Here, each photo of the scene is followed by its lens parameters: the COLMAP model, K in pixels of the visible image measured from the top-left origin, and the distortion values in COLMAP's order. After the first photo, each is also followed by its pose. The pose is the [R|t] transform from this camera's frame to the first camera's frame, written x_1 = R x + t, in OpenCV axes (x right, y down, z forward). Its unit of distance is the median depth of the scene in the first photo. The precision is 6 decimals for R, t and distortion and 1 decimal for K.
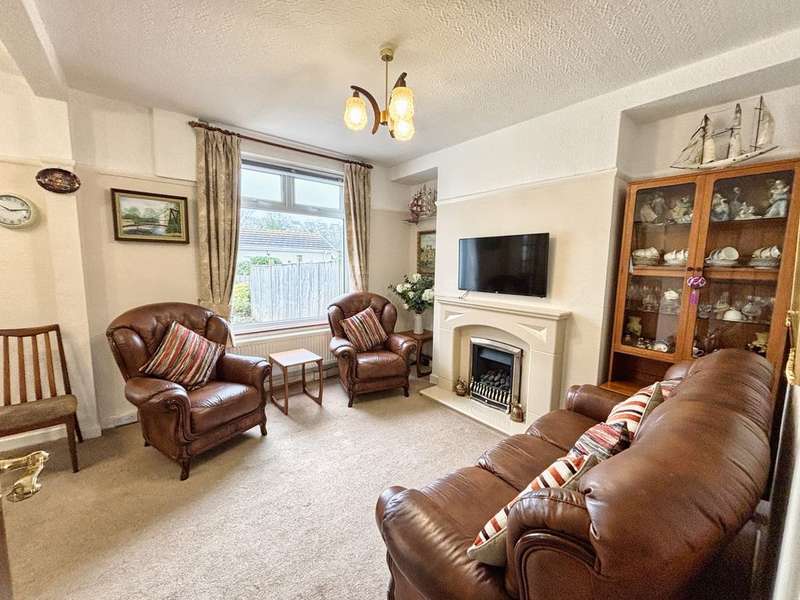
lens RADIAL K [[321.5, 0, 399.9], [0, 321.5, 299.6], [0, 0, 1]] dist [-0.001457, -0.000001]
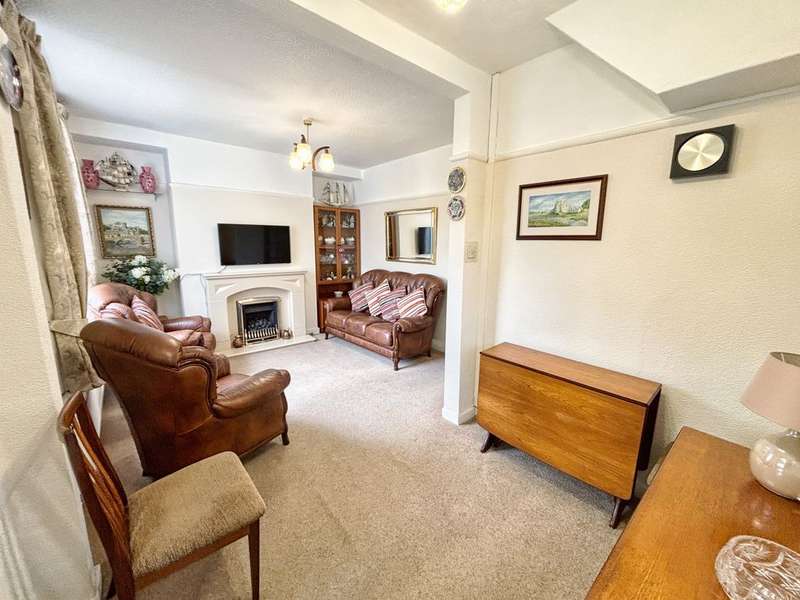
lens RADIAL K [[321.5, 0, 400.1], [0, 321.5, 304.2], [0, 0, 1]] dist [-0.001457, -0.000001]
pose [[-0.013259, -0.199628, 0.979782, -1.322057], [0.104568, 0.974219, 0.199910, -0.075955], [-0.994429, 0.105104, 0.007958, 0.414120]]
